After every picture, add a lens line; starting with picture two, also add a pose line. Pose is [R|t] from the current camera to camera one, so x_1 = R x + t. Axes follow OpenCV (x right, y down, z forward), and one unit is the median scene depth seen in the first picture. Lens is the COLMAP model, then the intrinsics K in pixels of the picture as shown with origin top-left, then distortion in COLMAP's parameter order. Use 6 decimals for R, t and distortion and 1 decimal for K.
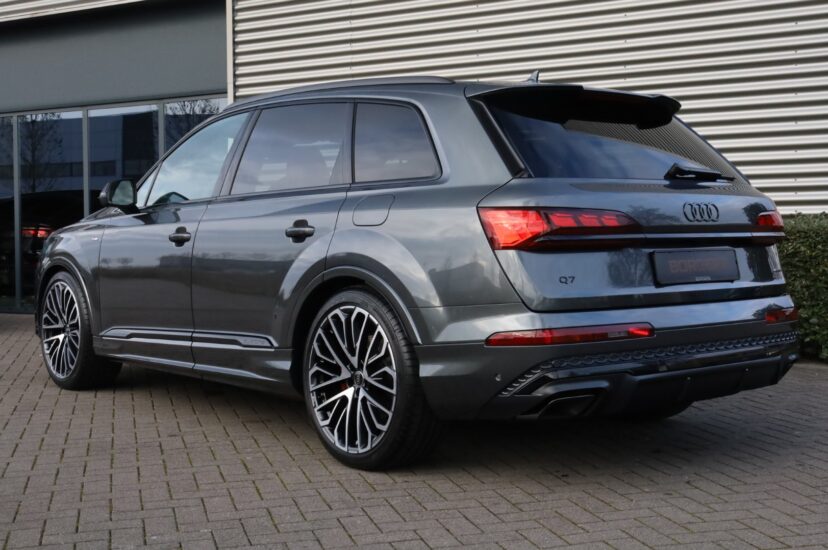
lens RADIAL K [[1086.4, 0, 414.0], [0, 1086.4, 275.0], [0, 0, 1]] dist [0.008534, 0.021761]
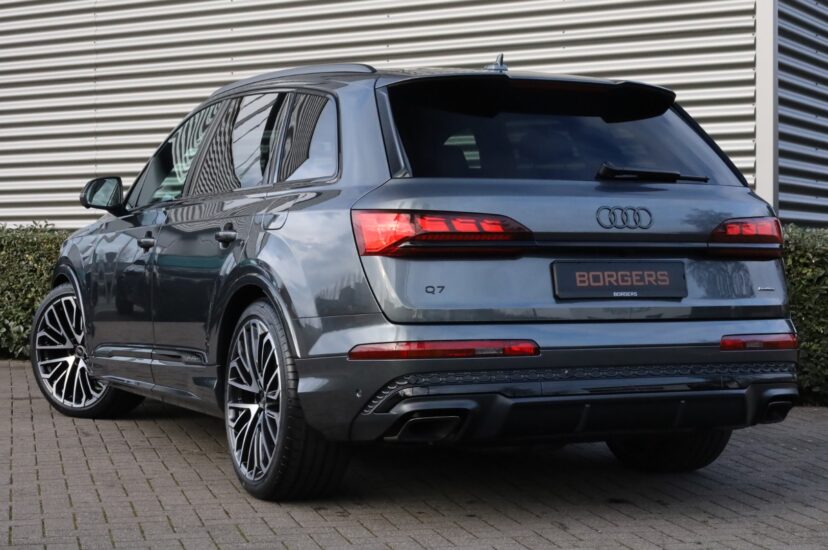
lens RADIAL K [[1654.8, 0, 414.0], [0, 1654.8, 275.0], [0, 0, 1]] dist [0.008659, 0.021542]
pose [[0.970285, 0.018550, -0.241252, 0.410153], [-0.025137, 0.999390, -0.024255, 0.023580], [0.240654, 0.029599, 0.970159, -0.317948]]
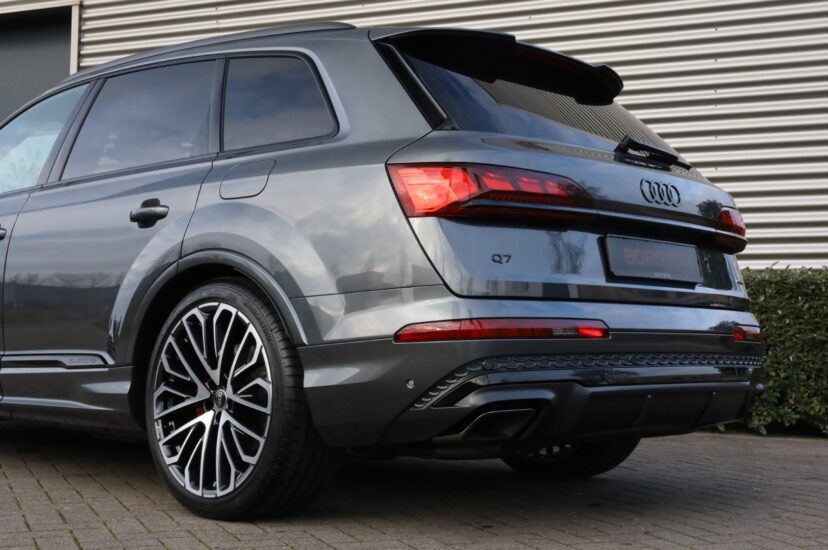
lens RADIAL K [[1162.9, 0, 414.0], [0, 1162.9, 275.0], [0, 0, 1]] dist [0.013842, -0.025724]
pose [[0.992378, 0.030731, 0.119342, -0.016484], [-0.019448, 0.995327, -0.094579, 0.084794], [-0.121691, 0.091538, 0.988338, 0.173775]]
